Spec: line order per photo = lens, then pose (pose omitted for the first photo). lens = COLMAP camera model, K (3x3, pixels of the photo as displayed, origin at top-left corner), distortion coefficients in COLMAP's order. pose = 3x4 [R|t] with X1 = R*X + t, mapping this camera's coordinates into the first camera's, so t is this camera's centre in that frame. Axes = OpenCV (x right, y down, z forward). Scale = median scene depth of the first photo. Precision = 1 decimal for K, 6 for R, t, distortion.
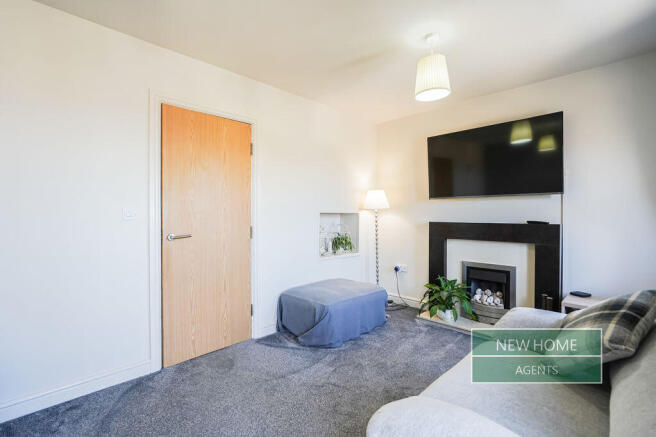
lens RADIAL K [[301.9, 0, 328.0], [0, 301.9, 218.5], [0, 0, 1]] dist [-0.000627, 0.000048]
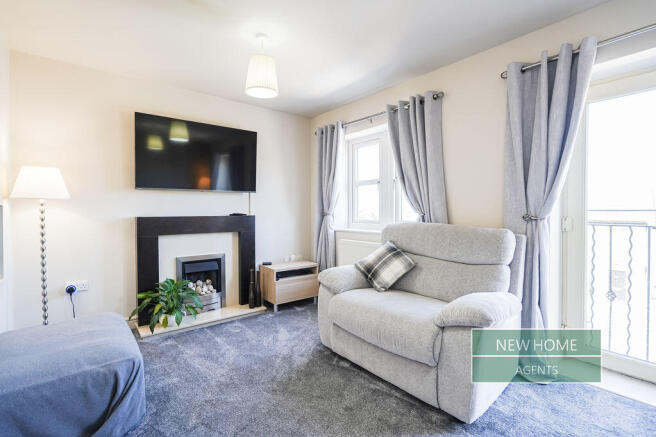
lens RADIAL K [[307.7, 0, 323.4], [0, 307.7, 212.7], [0, 0, 1]] dist [-0.000835, 0.000660]
pose [[0.107907, -0.012510, 0.994082, -0.496030], [0.016183, 0.999810, 0.010826, -0.001807], [-0.994029, 0.014919, 0.108089, 0.479694]]
